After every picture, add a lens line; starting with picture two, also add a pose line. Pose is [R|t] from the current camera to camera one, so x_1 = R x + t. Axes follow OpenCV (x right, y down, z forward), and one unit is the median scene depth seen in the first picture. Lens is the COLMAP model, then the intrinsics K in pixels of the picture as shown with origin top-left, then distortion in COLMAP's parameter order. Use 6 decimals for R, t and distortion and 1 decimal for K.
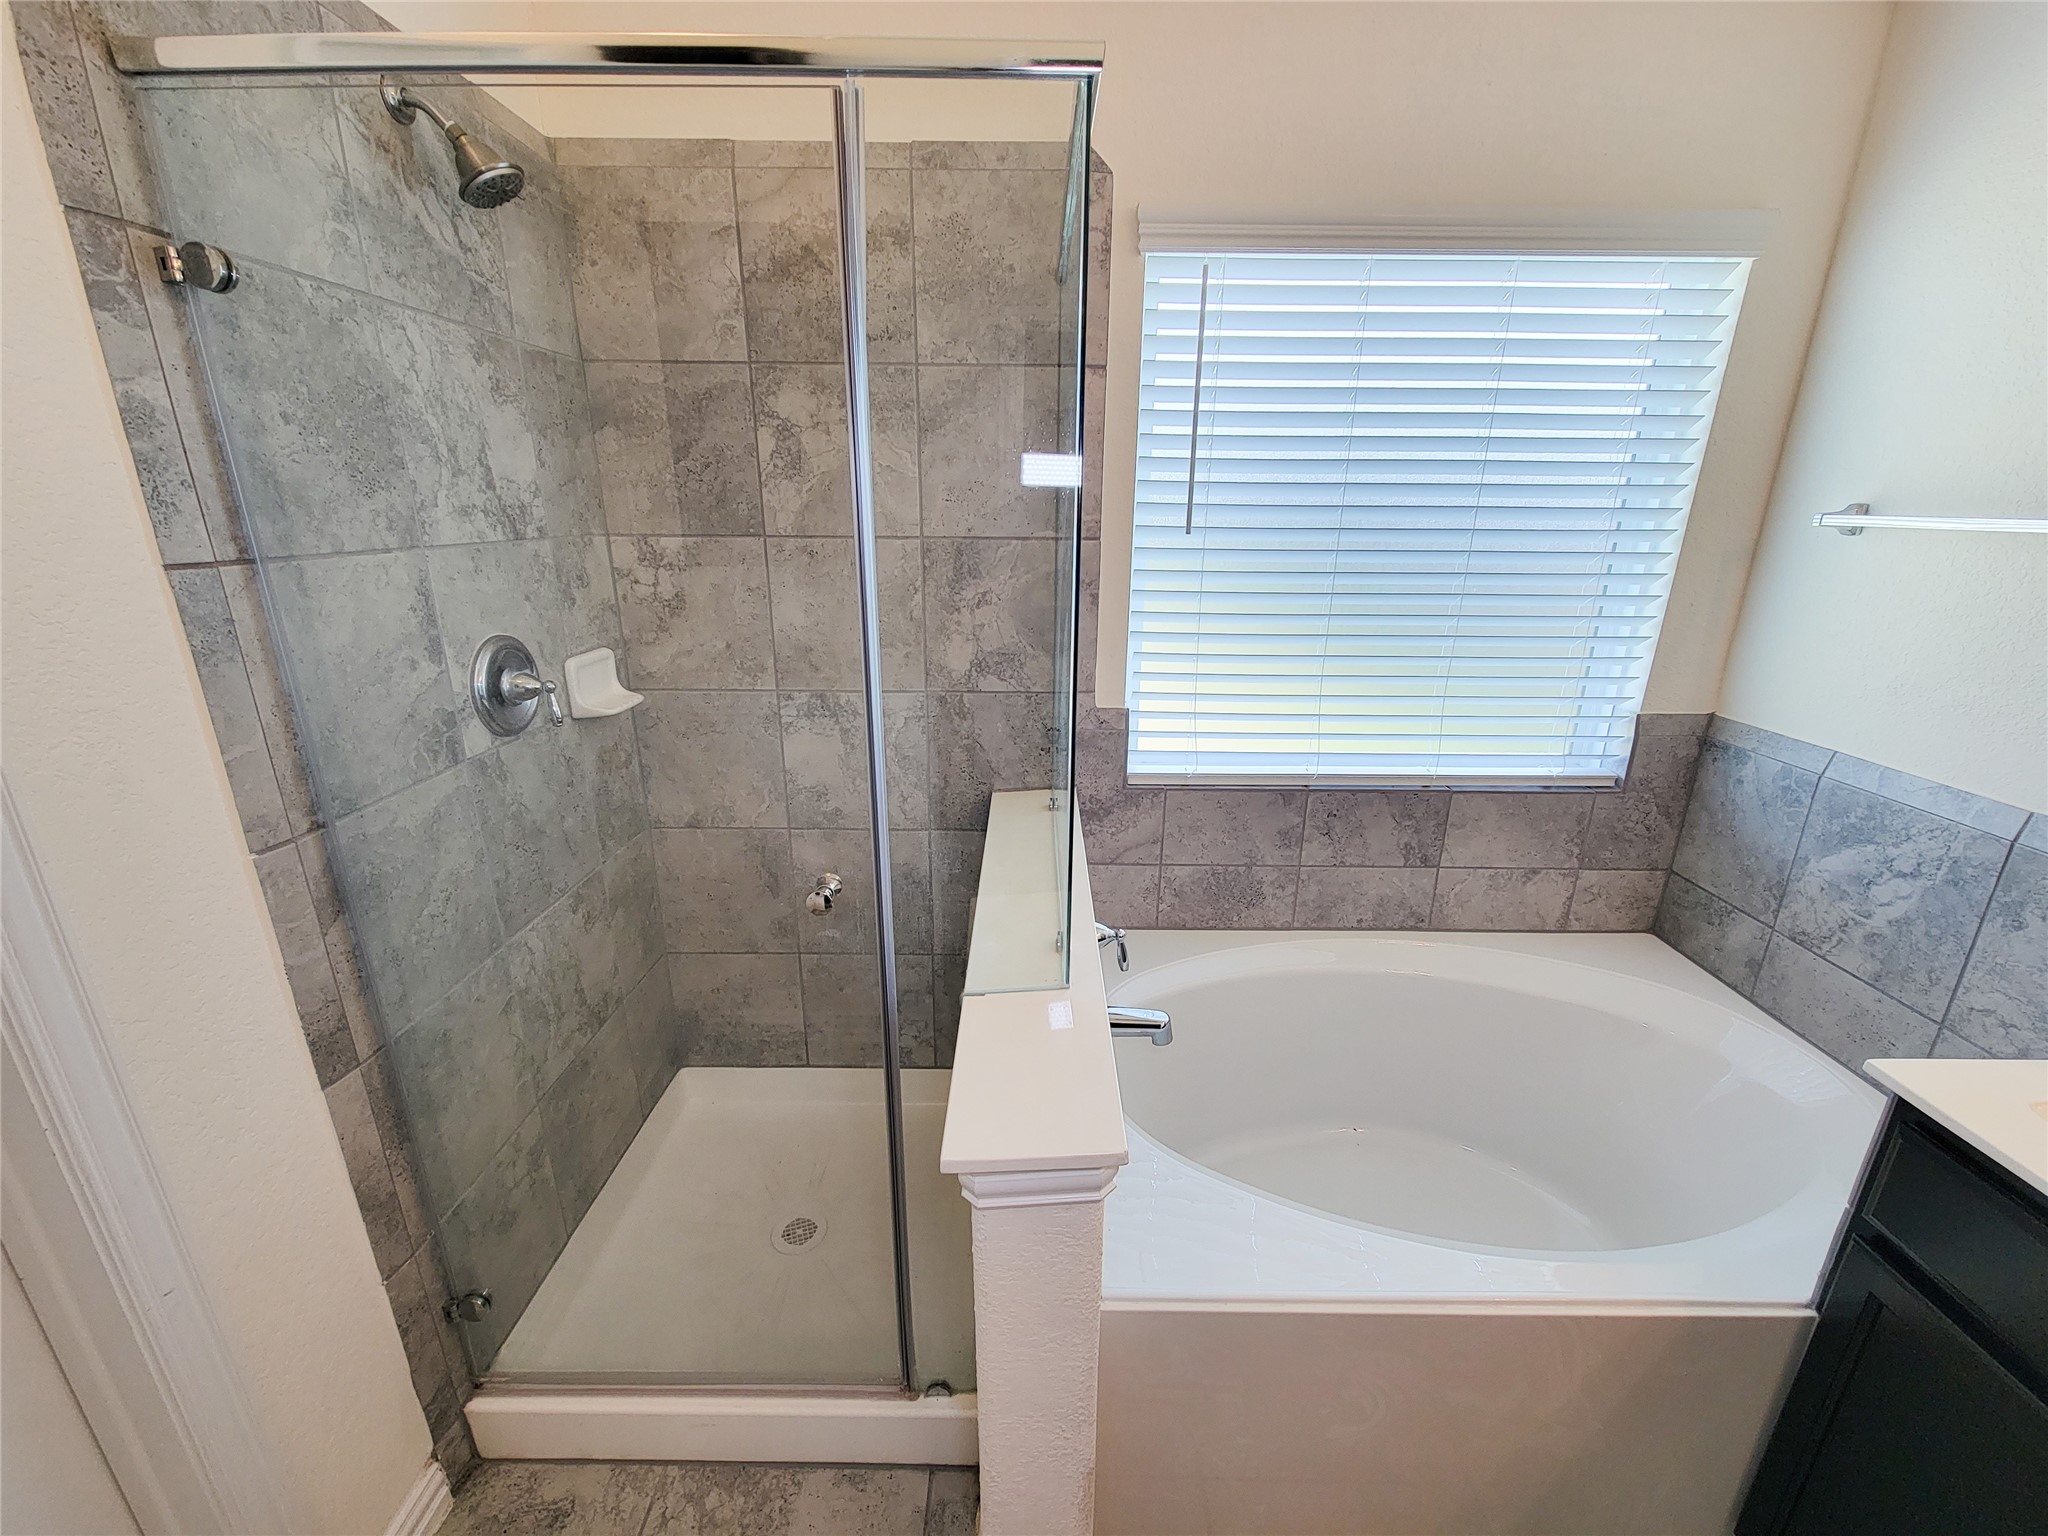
lens RADIAL K [[826.7, 0, 1014.8], [0, 826.7, 774.3], [0, 0, 1]] dist [0.006613, -0.005118]
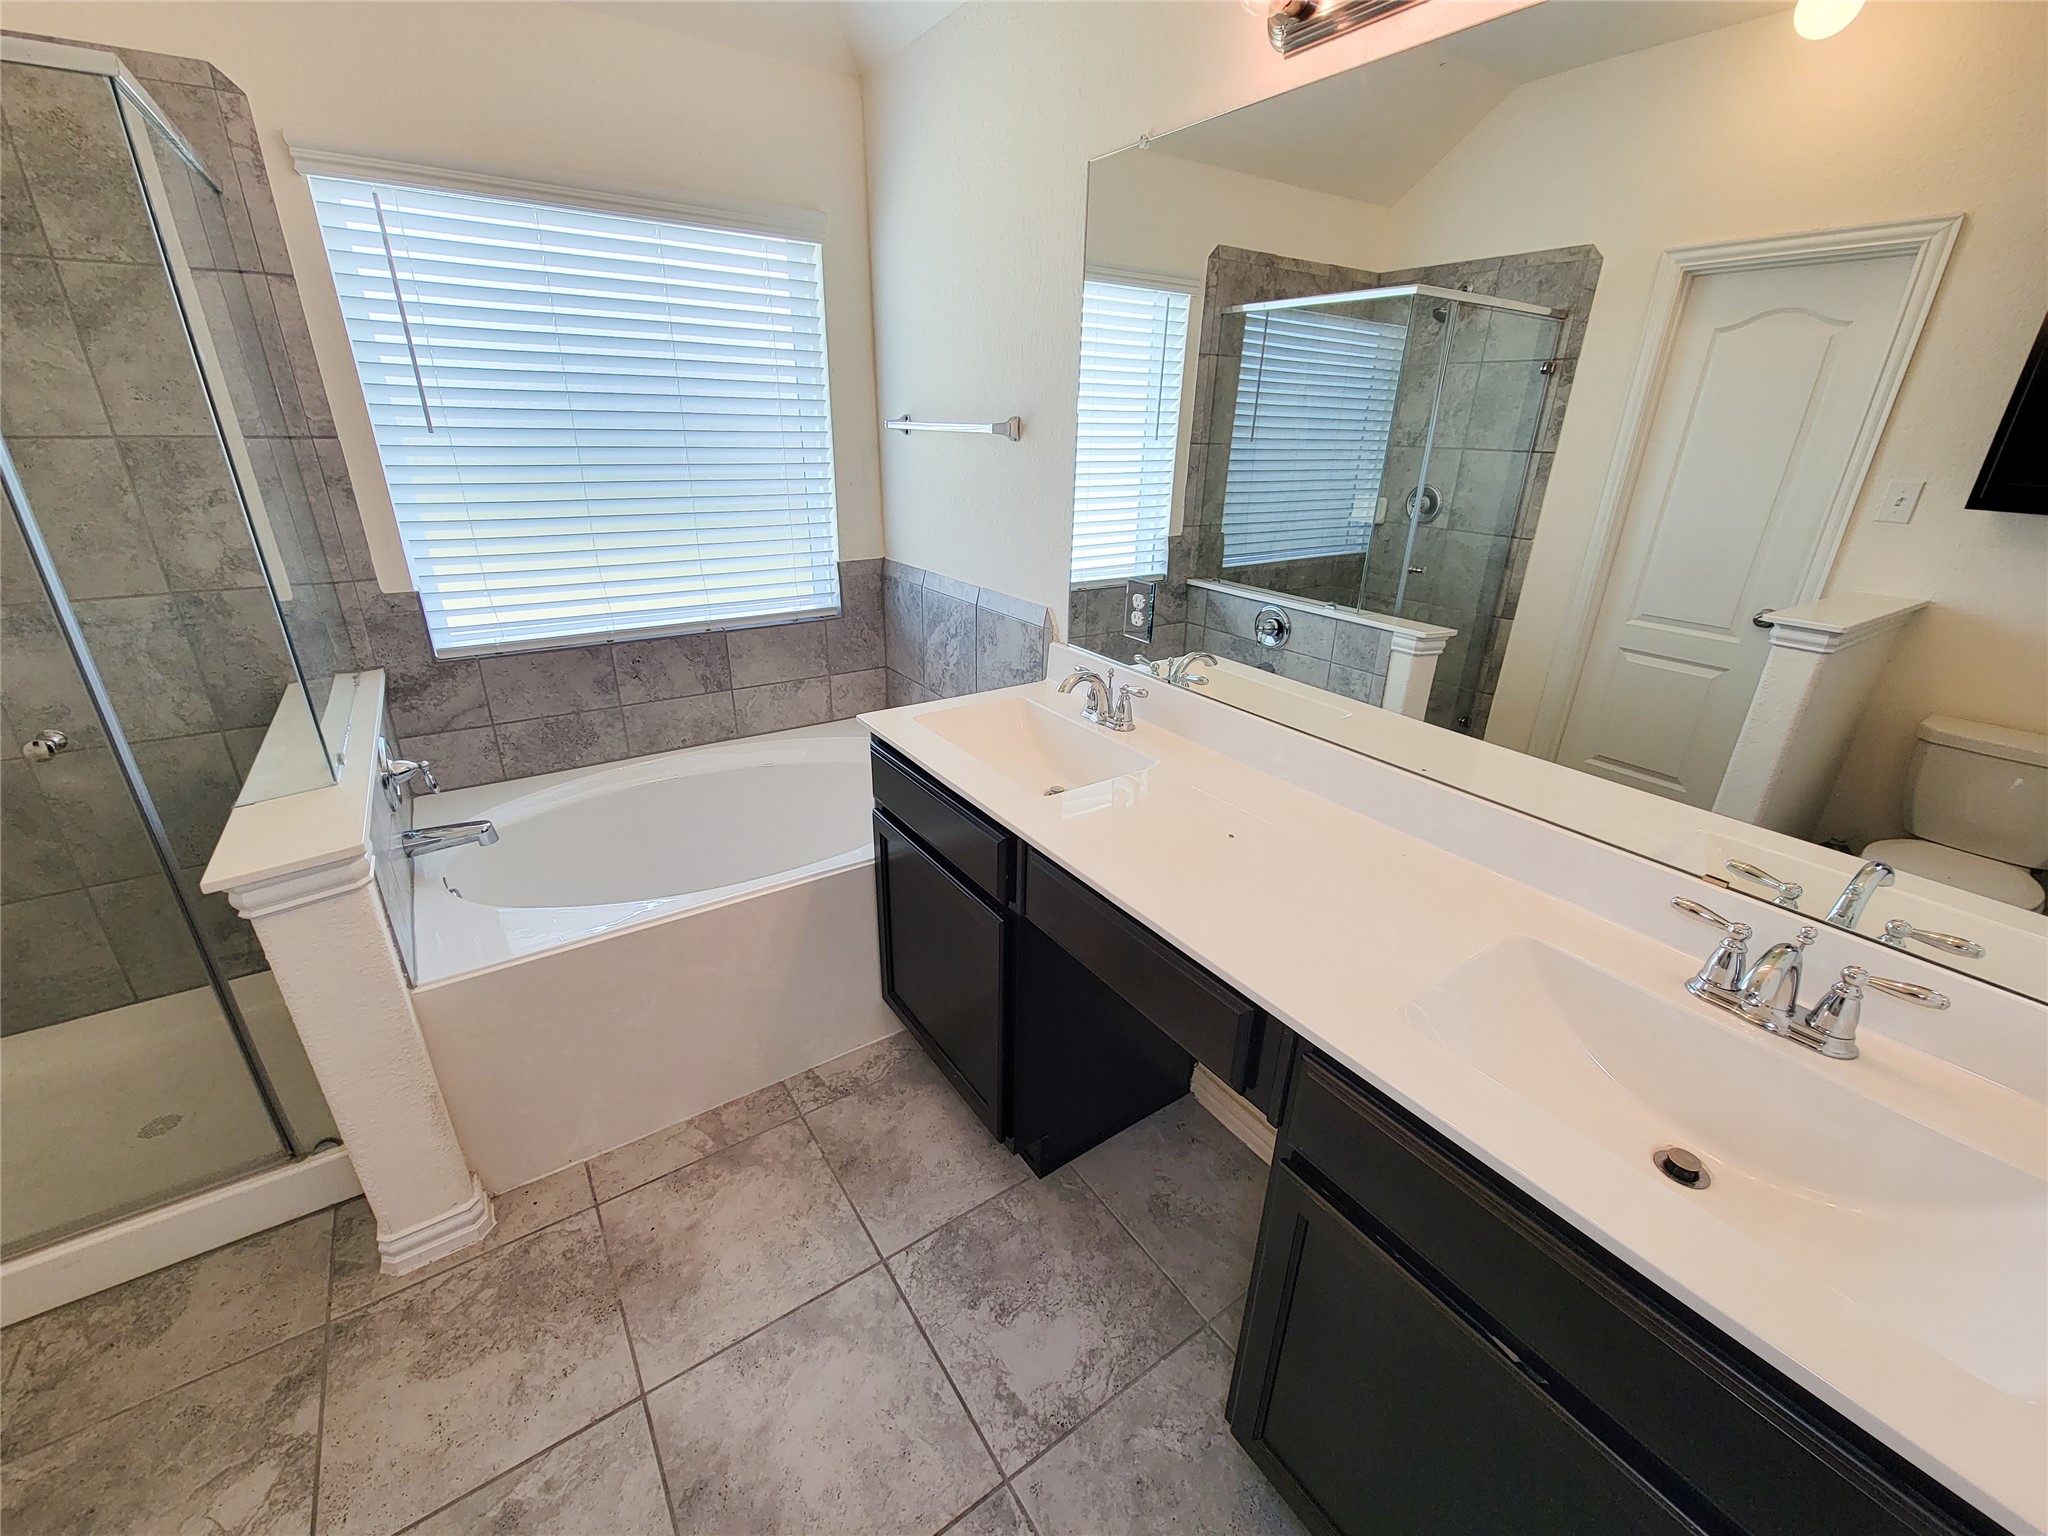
lens RADIAL K [[838.0, 0, 1022.9], [0, 838.0, 773.8], [0, 0, 1]] dist [0.012227, -0.007530]
pose [[0.821356, -0.212383, 0.529403, 0.186506], [0.164897, 0.976880, 0.136066, 0.175929], [-0.546061, -0.024462, 0.837388, -0.524572]]
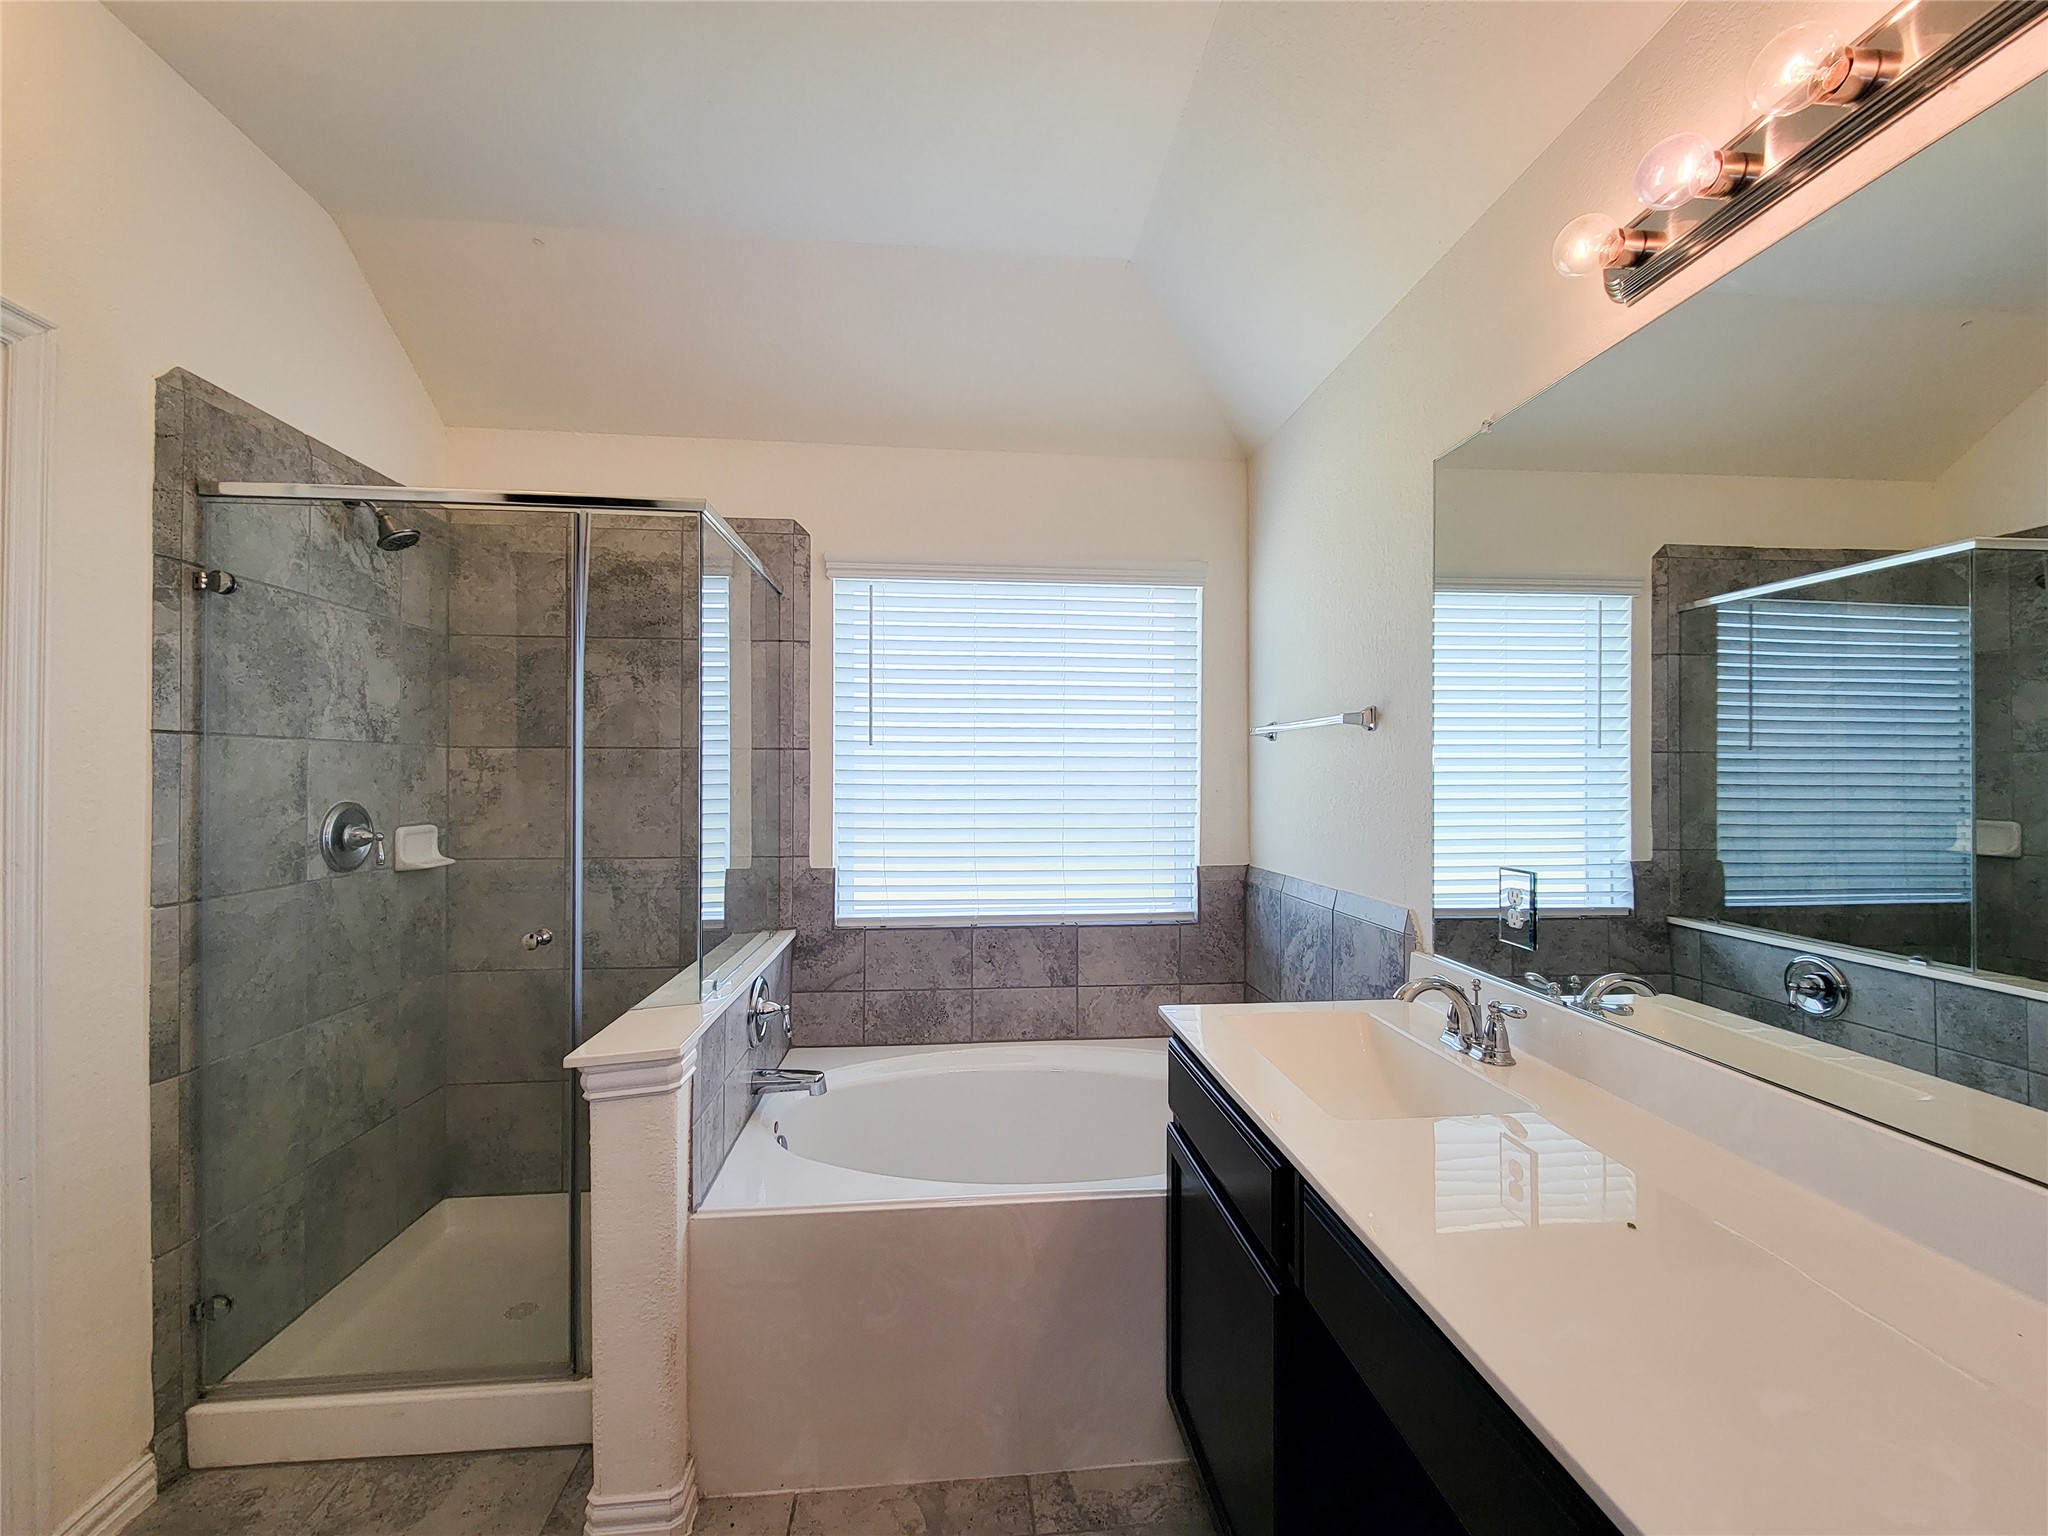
lens RADIAL K [[858.4, 0, 1021.9], [0, 858.4, 772.0], [0, 0, 1]] dist [0.007928, -0.005571]
pose [[0.994781, -0.005959, 0.101858, 0.363325], [0.038014, 0.948066, -0.315794, 0.276688], [-0.094687, 0.318018, 0.943345, -0.504868]]
